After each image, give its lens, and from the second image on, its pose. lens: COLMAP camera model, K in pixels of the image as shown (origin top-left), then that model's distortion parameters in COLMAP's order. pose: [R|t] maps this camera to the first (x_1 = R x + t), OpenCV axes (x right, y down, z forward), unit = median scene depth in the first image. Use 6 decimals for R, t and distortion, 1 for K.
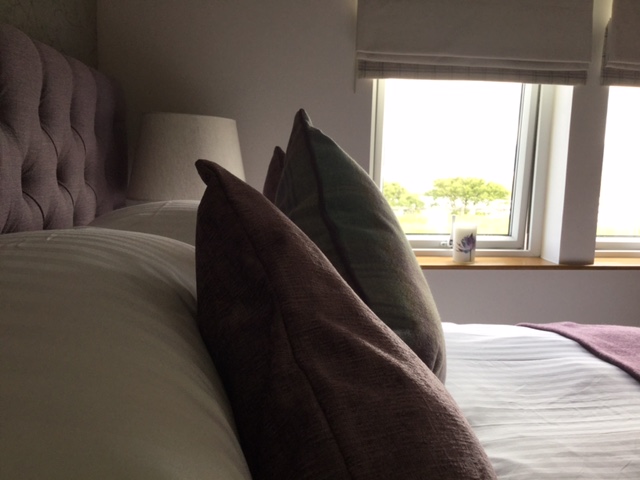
lens RADIAL K [[579.8, 0, 320.0], [0, 579.8, 240.0], [0, 0, 1]] dist [0.128290, -0.245141]
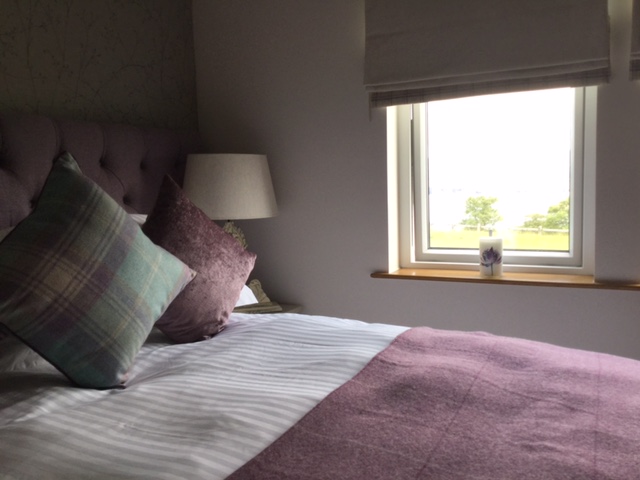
lens RADIAL K [[579.8, 0, 320.0], [0, 579.8, 240.0], [0, 0, 1]] dist [0.128290, -0.245141]
pose [[0.836678, -0.000763, -0.547695, 0.595248], [-0.025210, 0.998885, -0.039904, 0.025221], [0.547115, 0.047194, 0.835726, 0.014140]]
